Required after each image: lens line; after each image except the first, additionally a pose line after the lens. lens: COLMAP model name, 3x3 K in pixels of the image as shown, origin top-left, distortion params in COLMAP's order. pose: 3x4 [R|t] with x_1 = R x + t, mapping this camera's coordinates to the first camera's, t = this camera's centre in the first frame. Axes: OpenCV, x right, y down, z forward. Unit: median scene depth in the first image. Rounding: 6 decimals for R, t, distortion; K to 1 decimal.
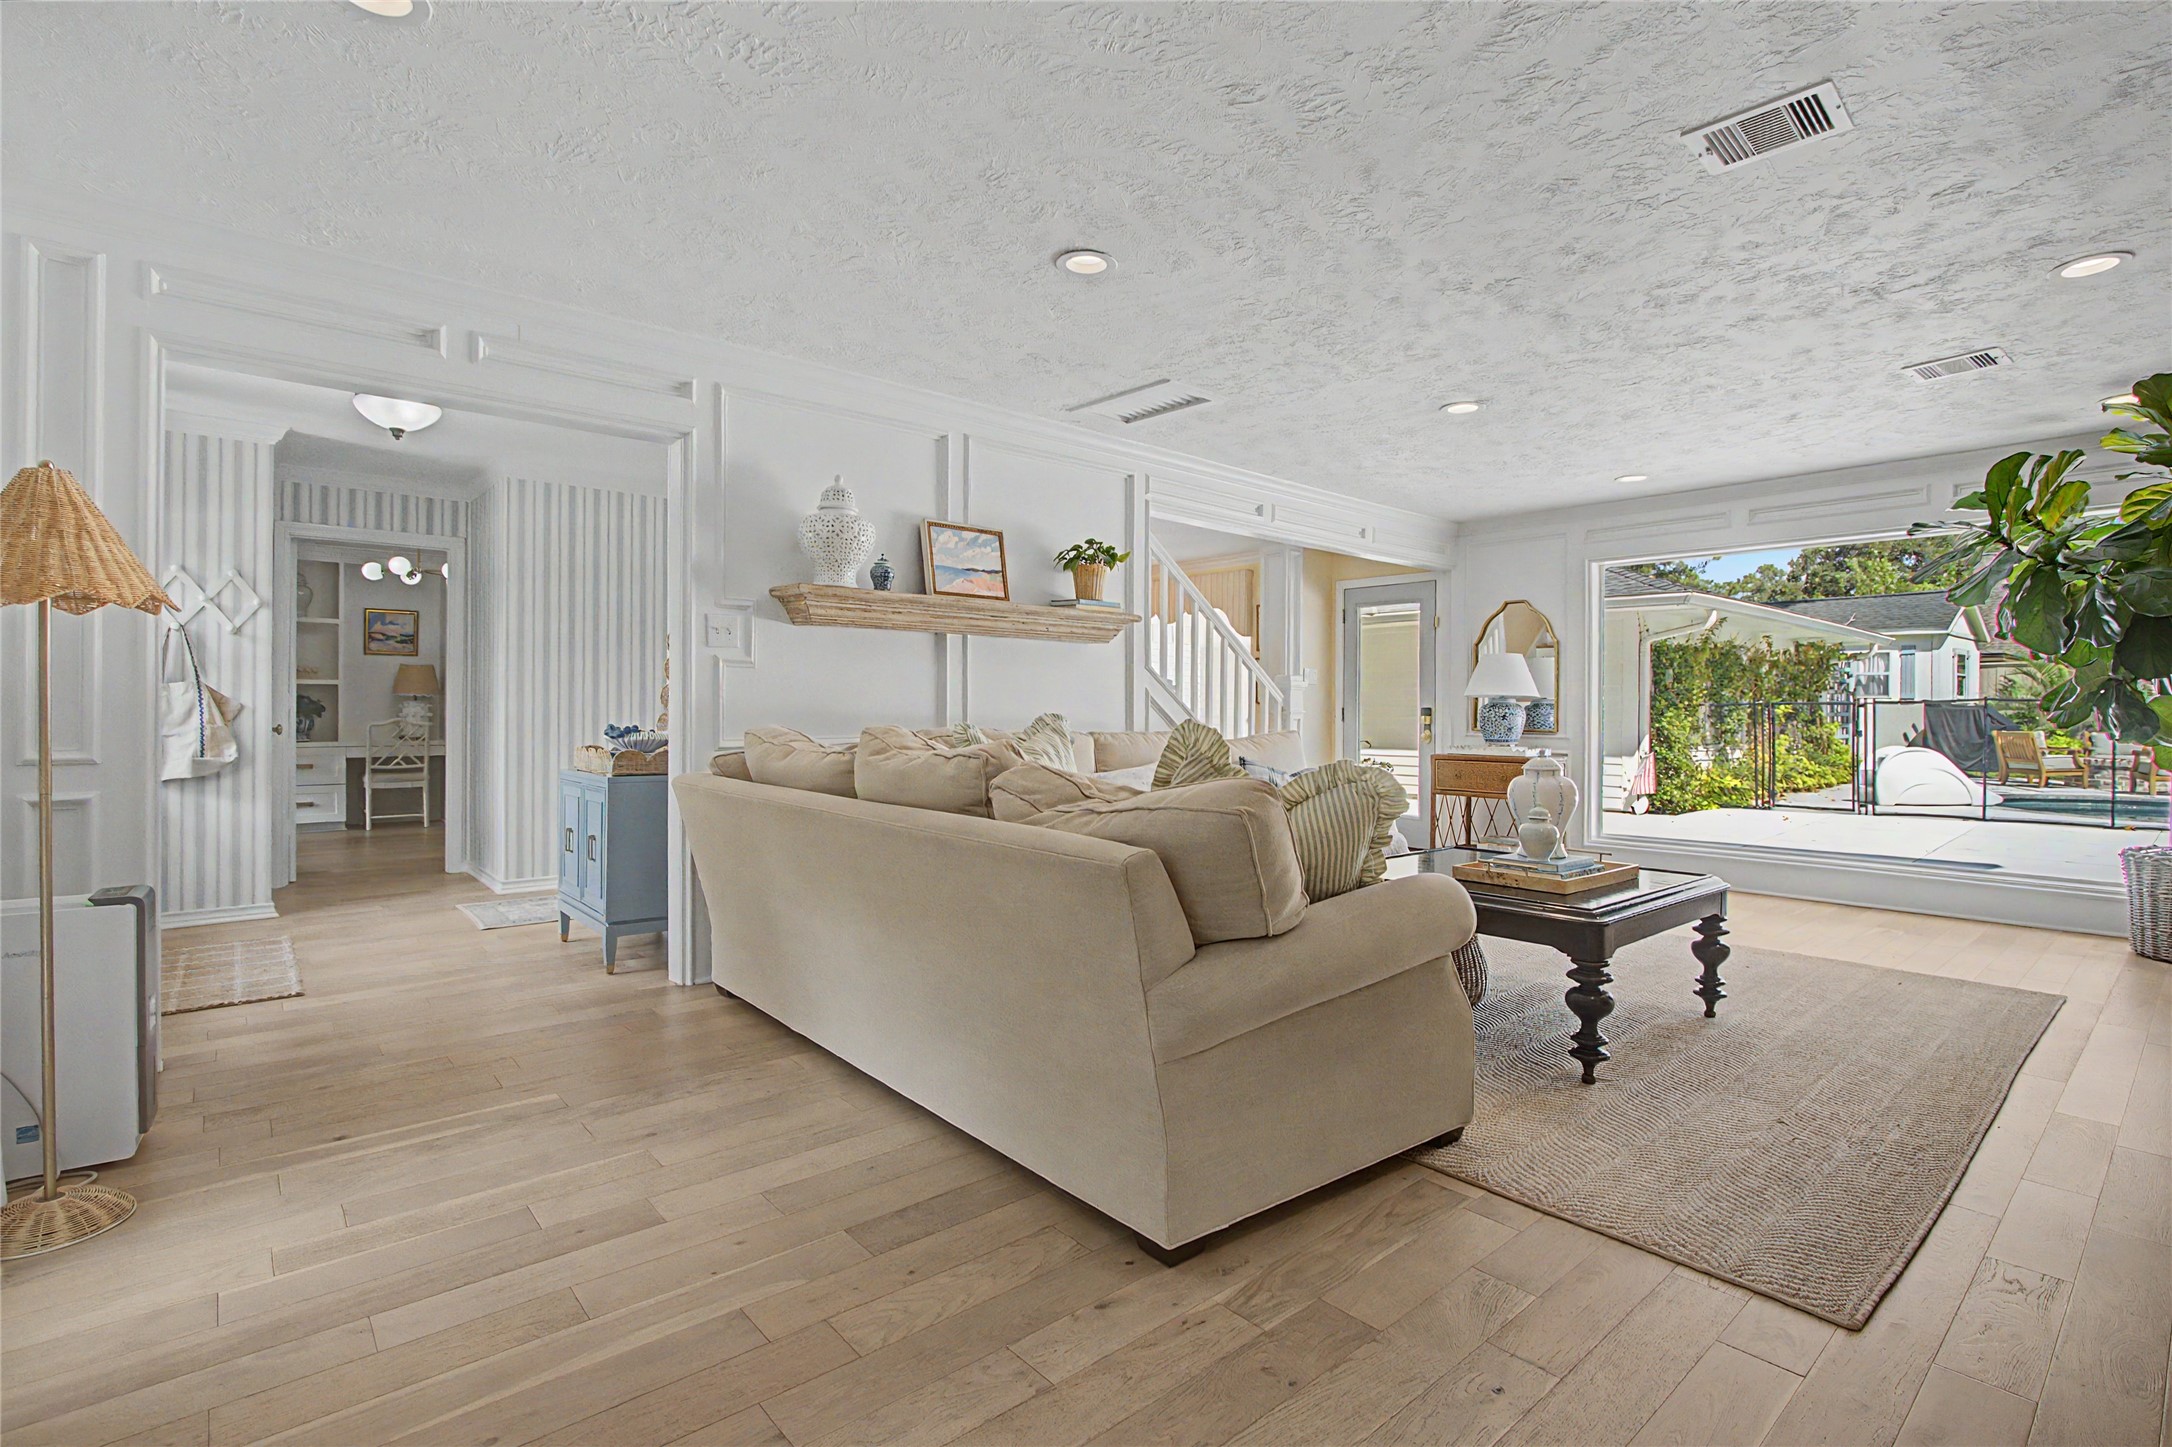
lens RADIAL K [[1017.7, 0, 1086.0], [0, 1017.7, 723.5], [0, 0, 1]] dist [-0.000767, 0.000128]
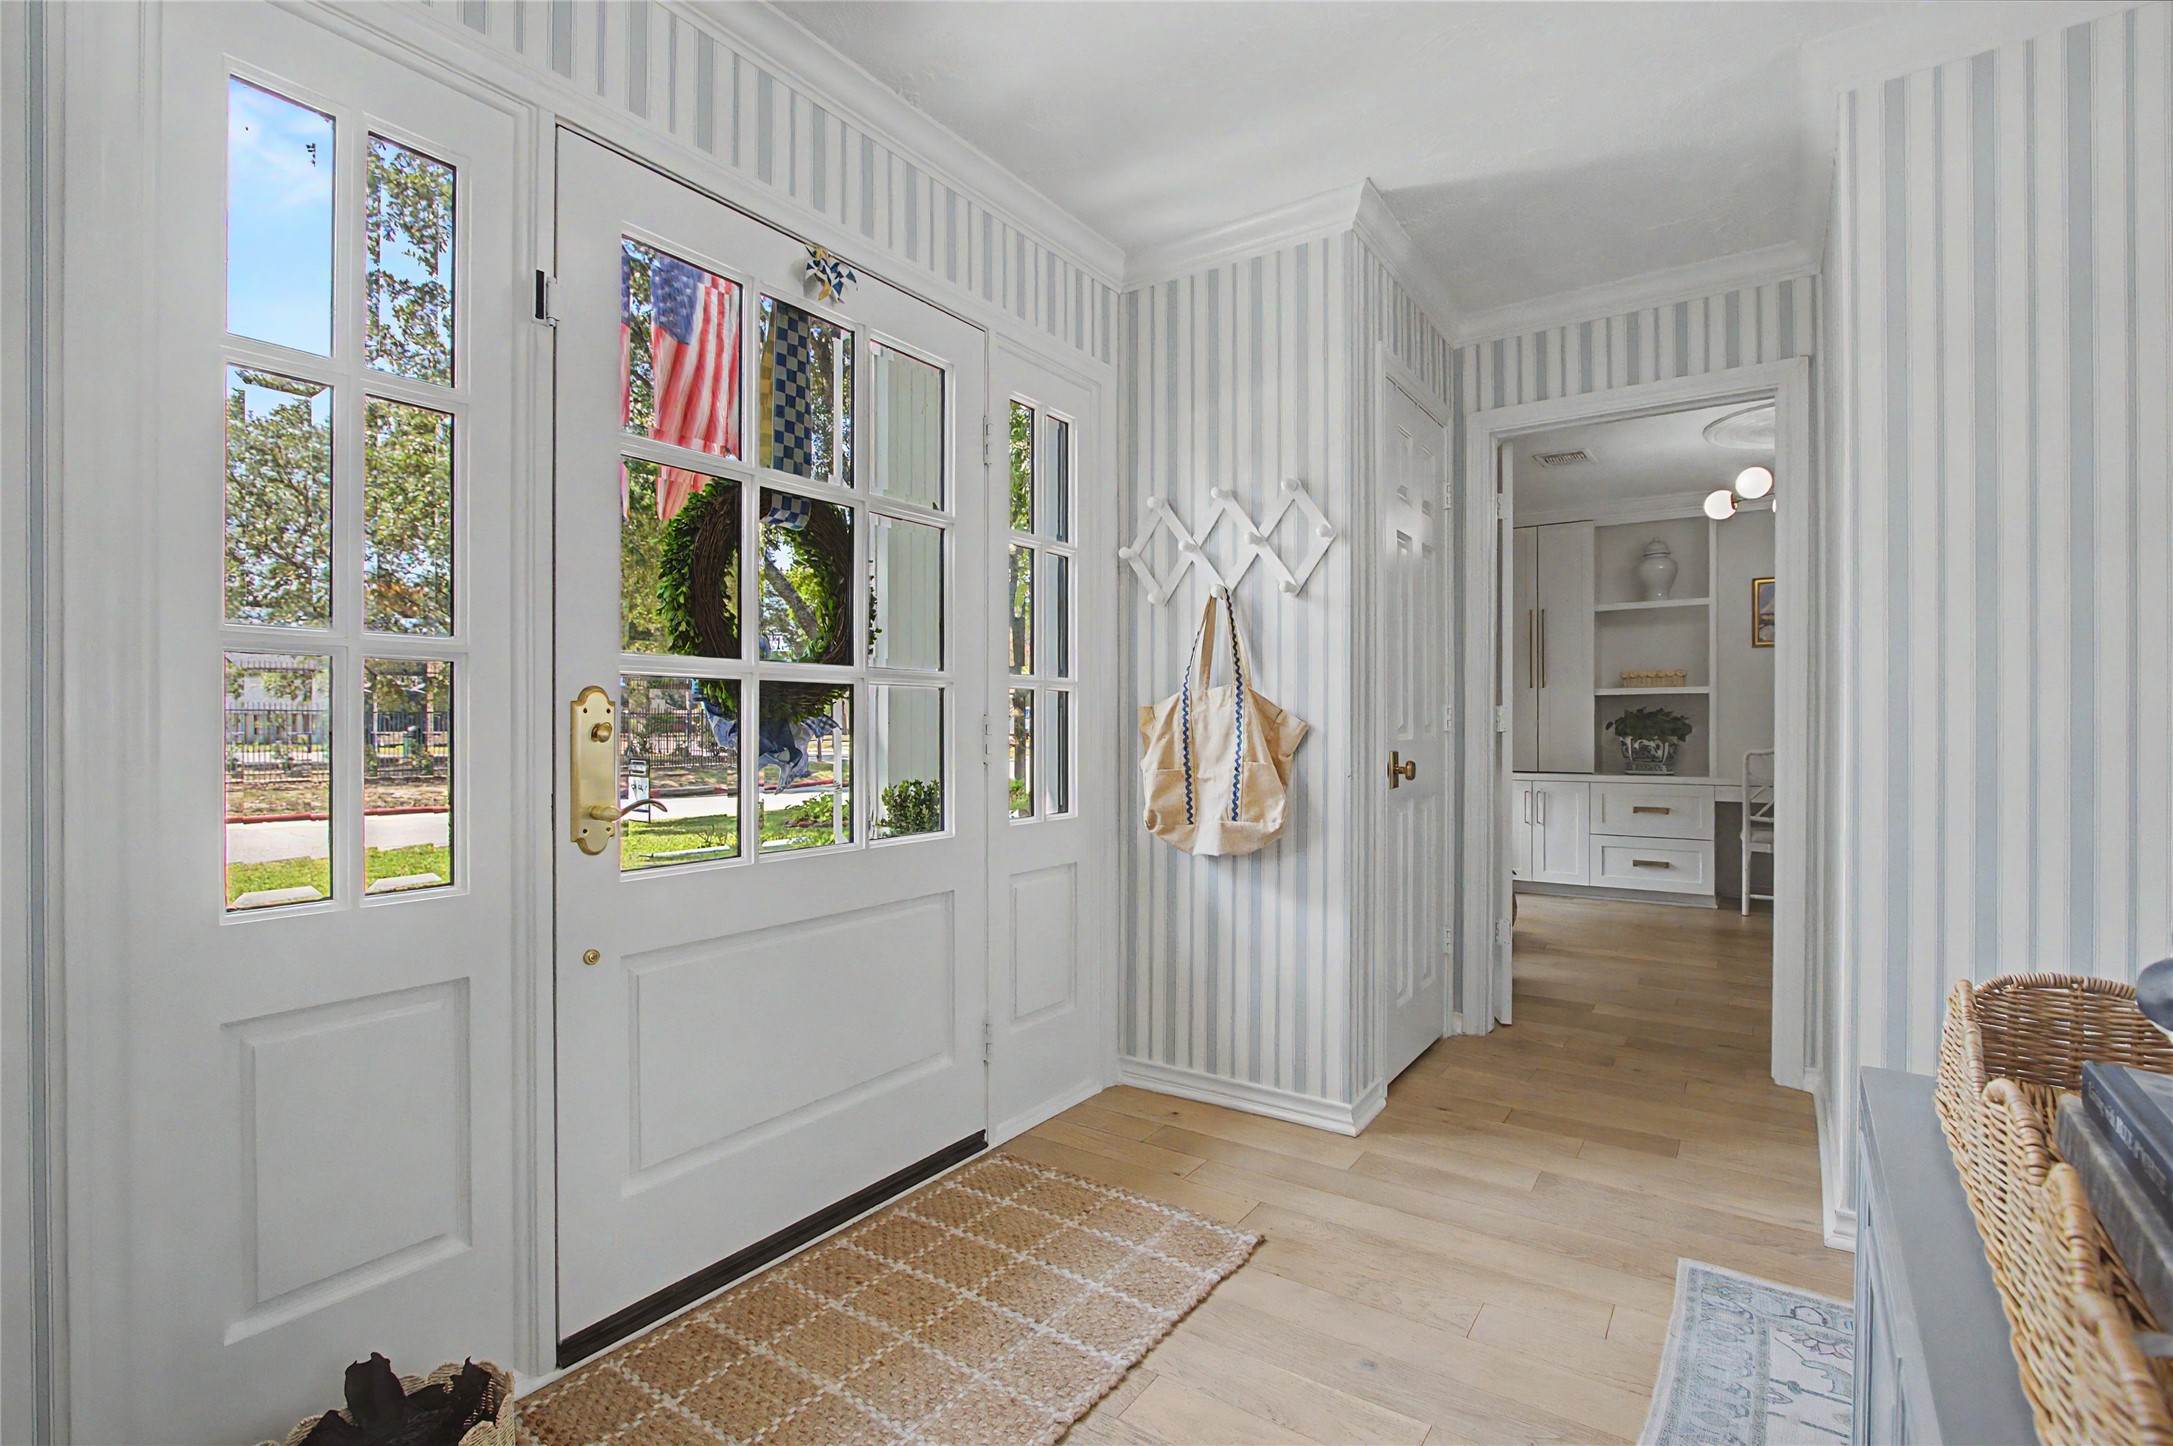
lens RADIAL K [[1018.2, 0, 1086.5], [0, 1018.2, 723.0], [0, 0, 1]] dist [-0.000767, 0.000128]
pose [[0.271885, -0.004593, -0.962319, -0.344170], [-0.012192, 0.999892, -0.008217, -0.014279], [0.962253, 0.013967, 0.271799, 0.748095]]
